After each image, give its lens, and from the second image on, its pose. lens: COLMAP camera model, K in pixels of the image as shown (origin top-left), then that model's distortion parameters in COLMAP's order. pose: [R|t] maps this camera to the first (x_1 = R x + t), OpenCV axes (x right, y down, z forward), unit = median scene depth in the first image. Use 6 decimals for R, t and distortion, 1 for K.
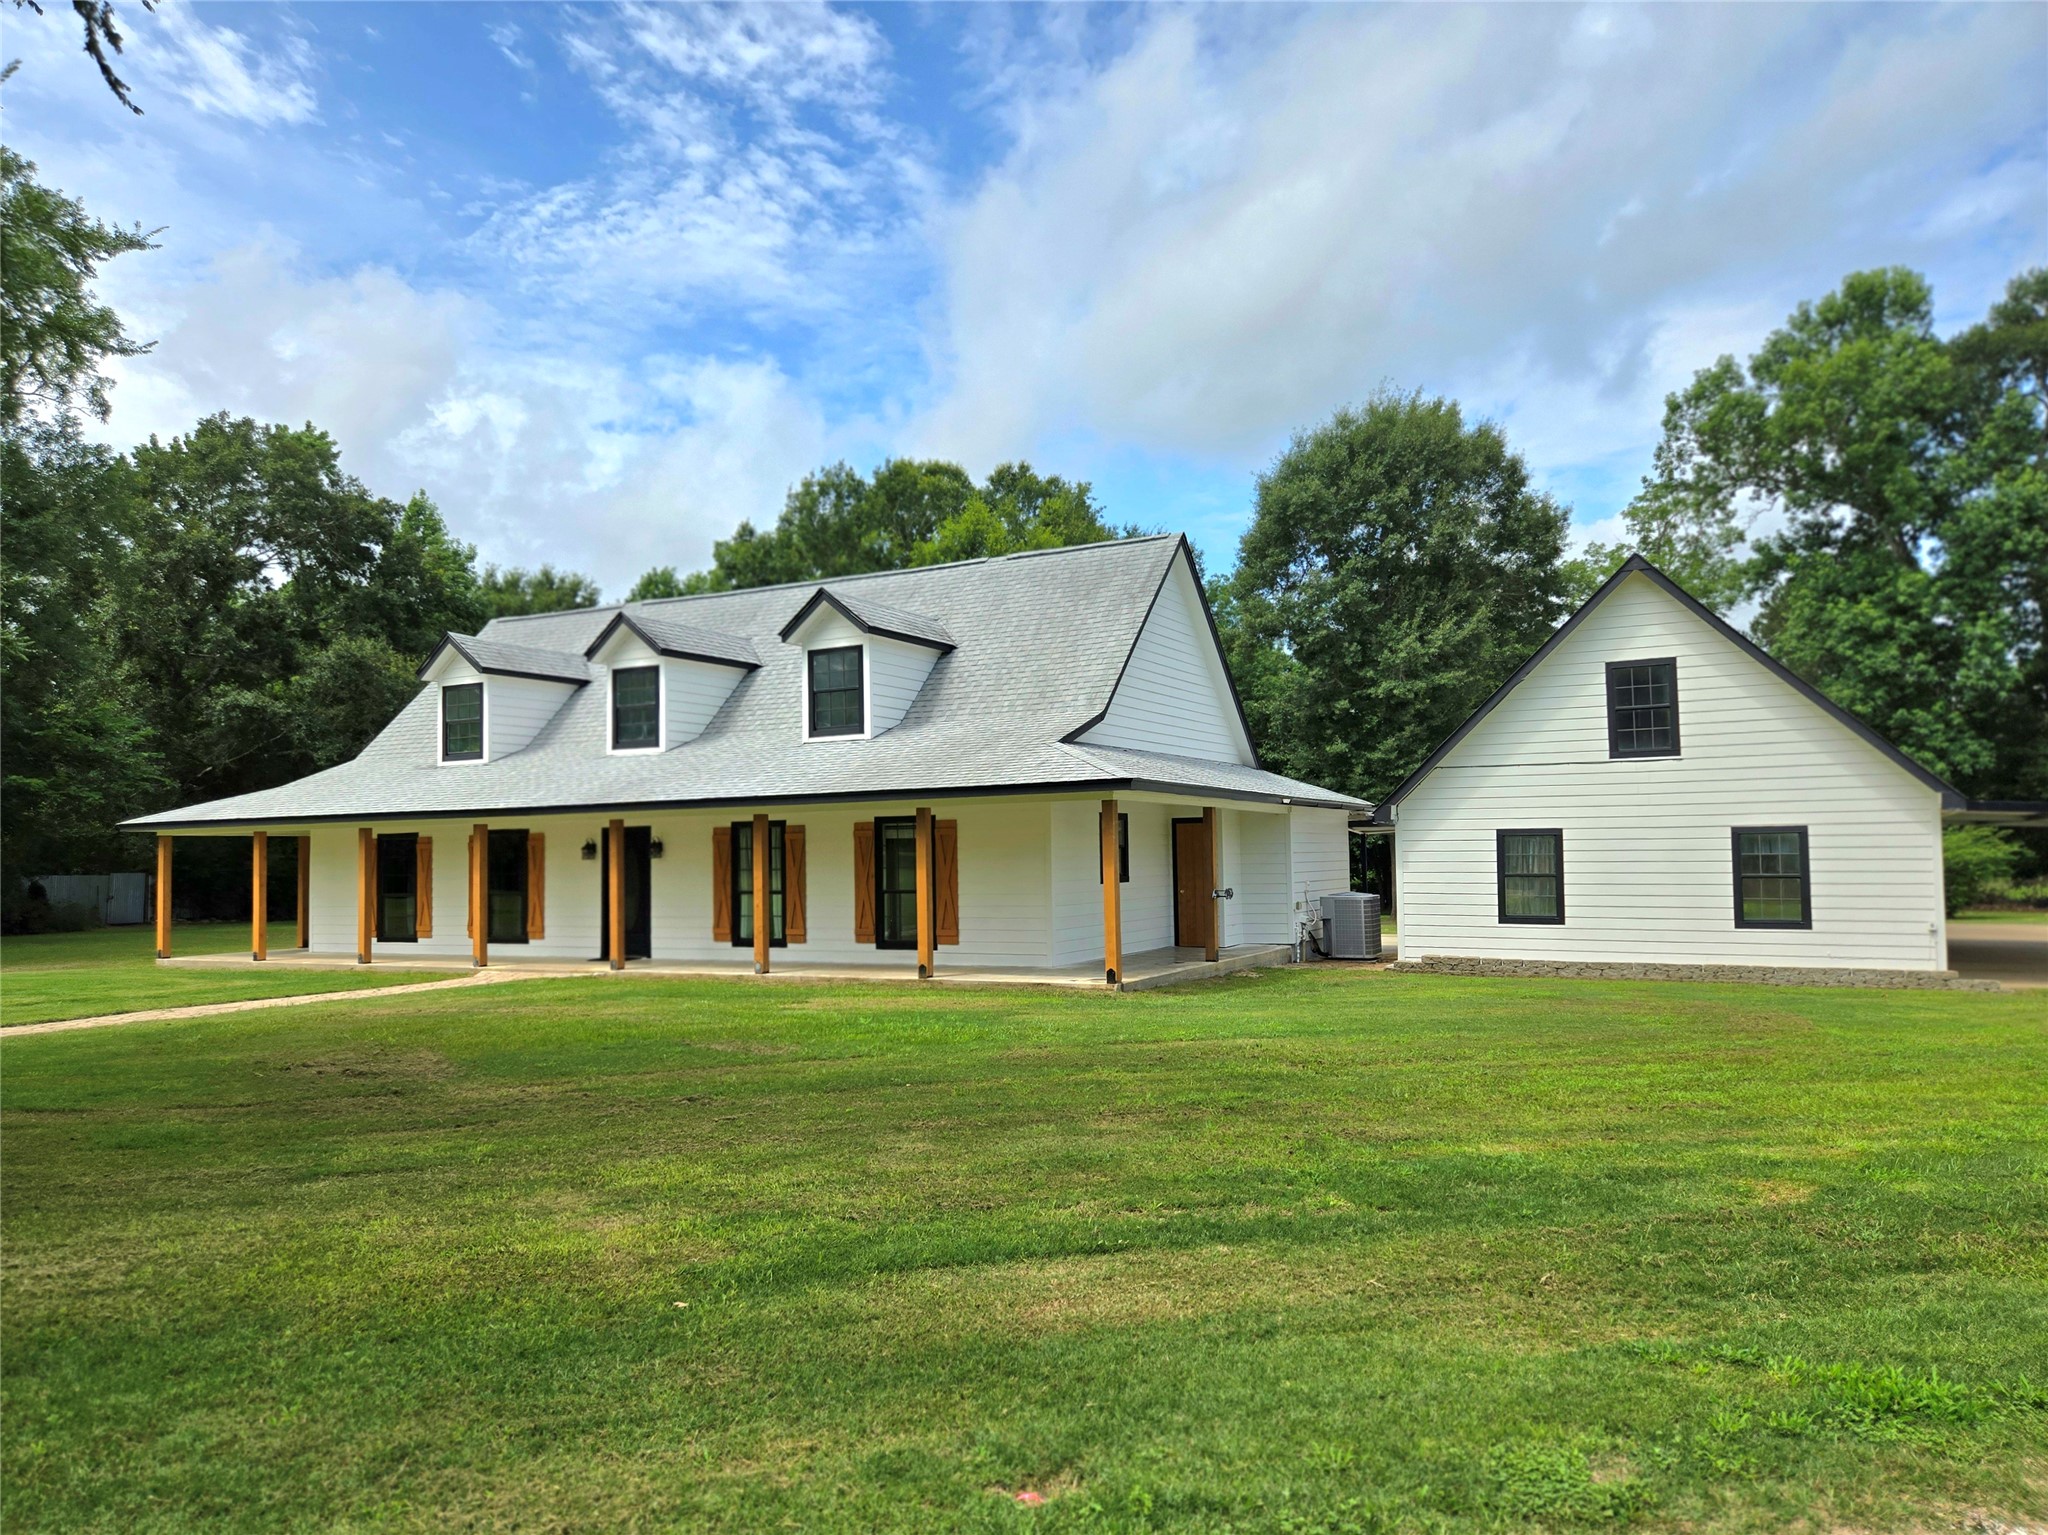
lens RADIAL K [[1572.0, 0, 1024.0], [0, 1572.0, 767.5], [0, 0, 1]] dist [0.009168, 0.001163]
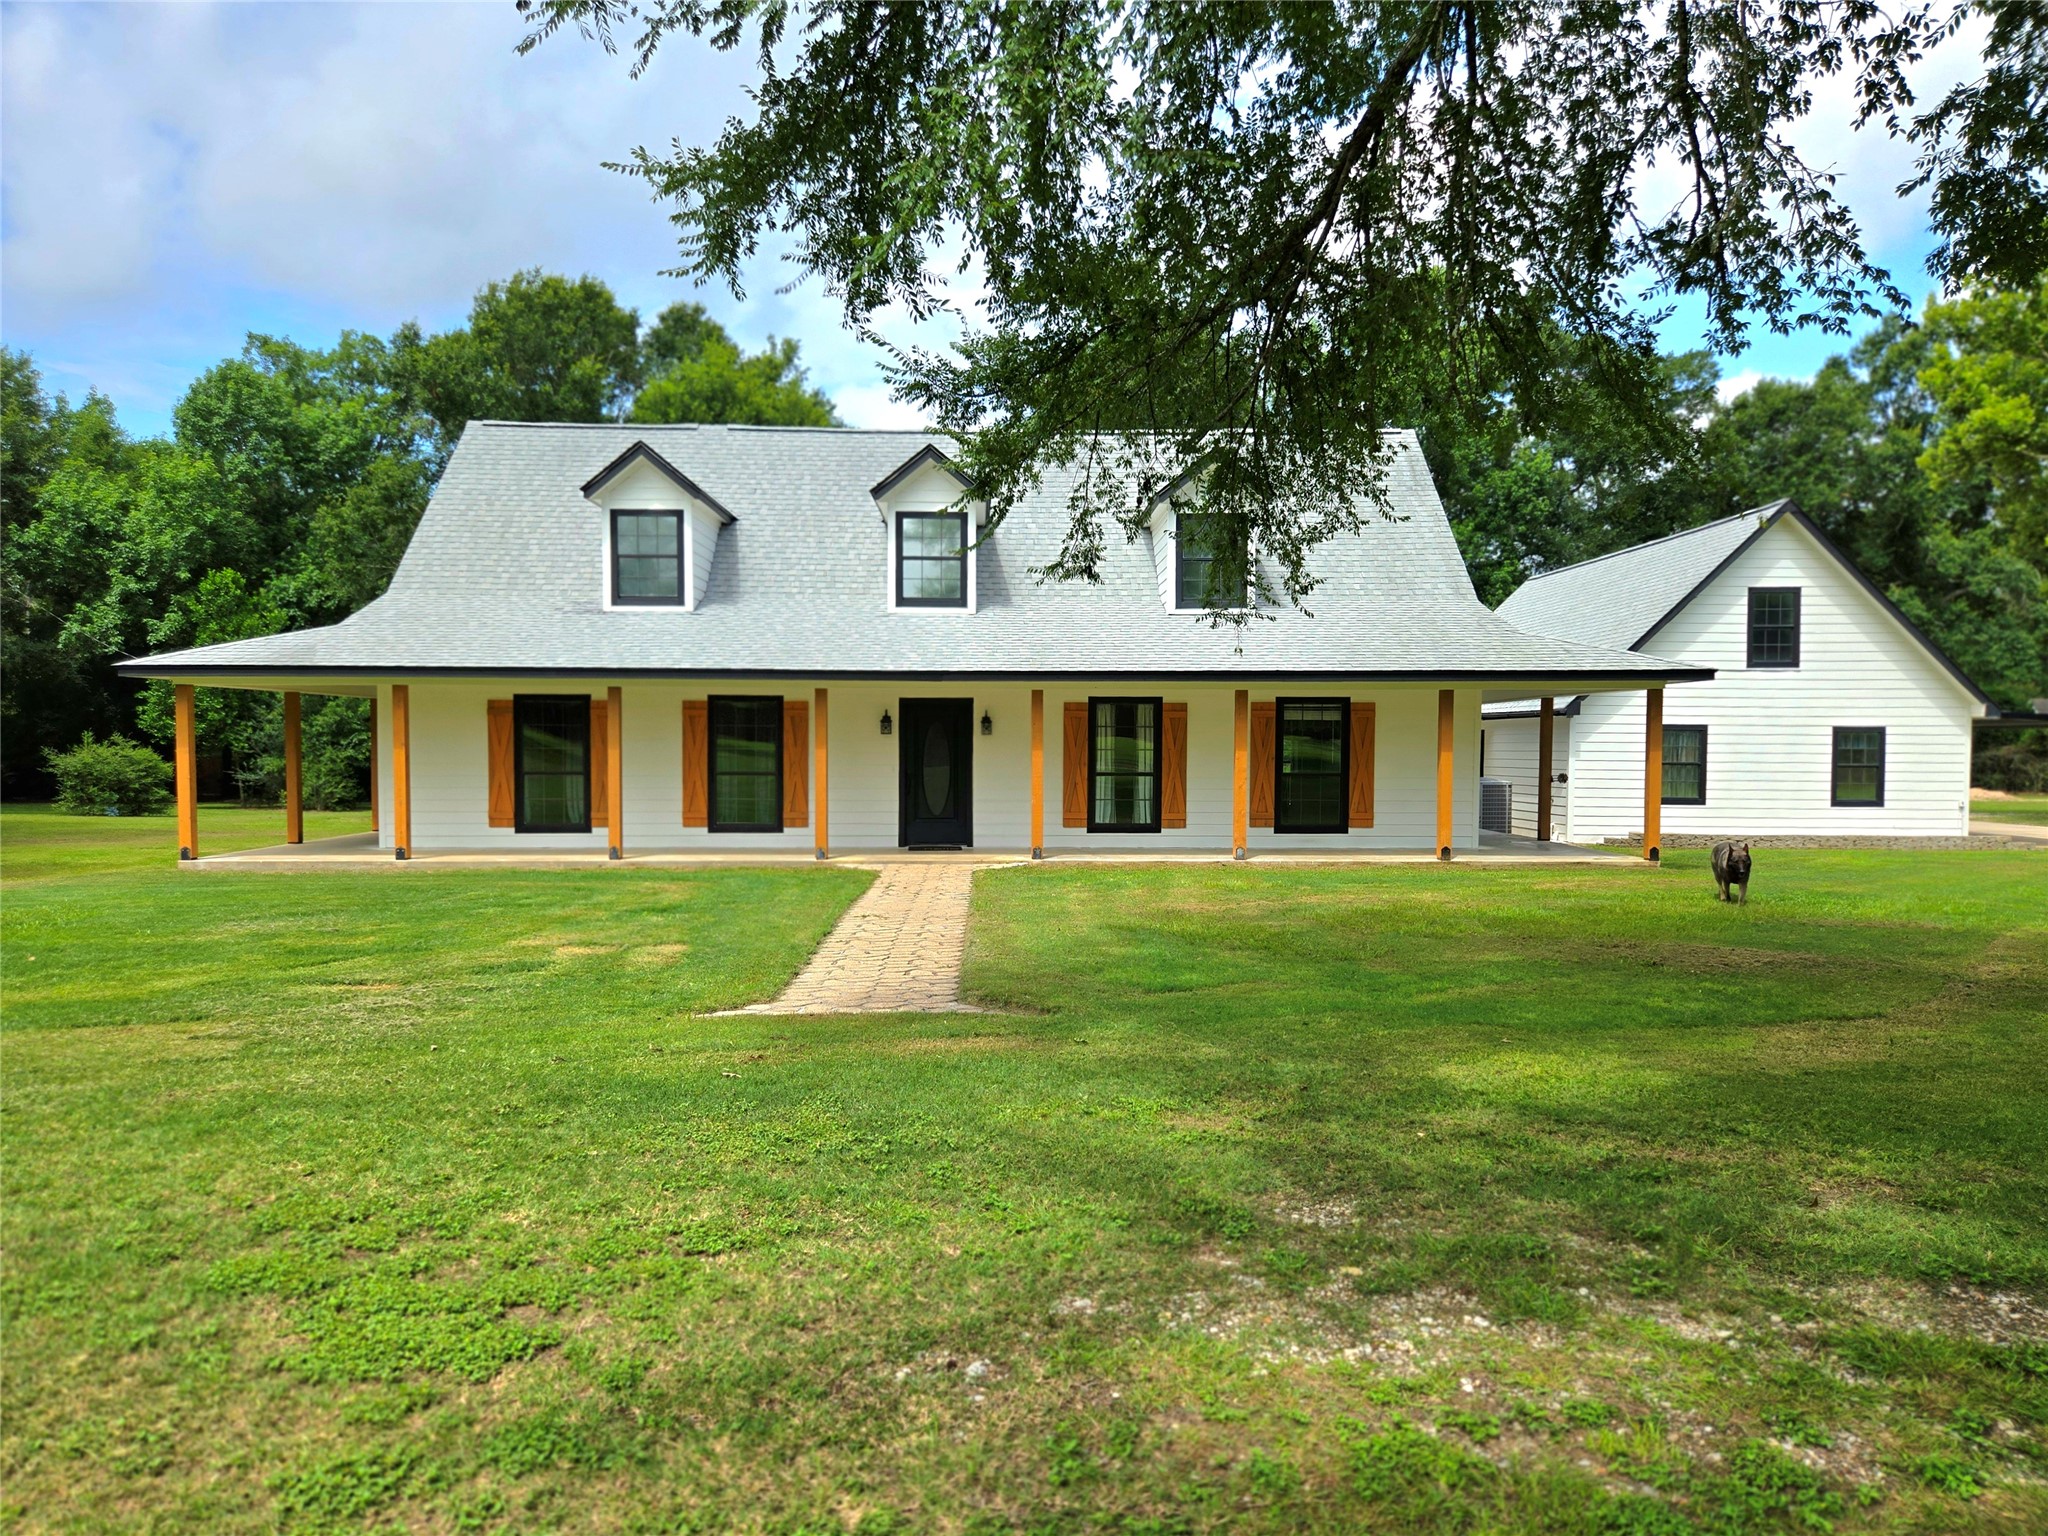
lens RADIAL K [[1371.3, 0, 1028.3], [0, 1371.3, 809.3], [0, 0, 1]] dist [0.061493, 0.000319]
pose [[0.867721, -0.005782, 0.497018, -0.633297], [-0.045020, 0.994908, 0.090171, 0.030249], [-0.495009, -0.100619, 0.863042, 0.330377]]
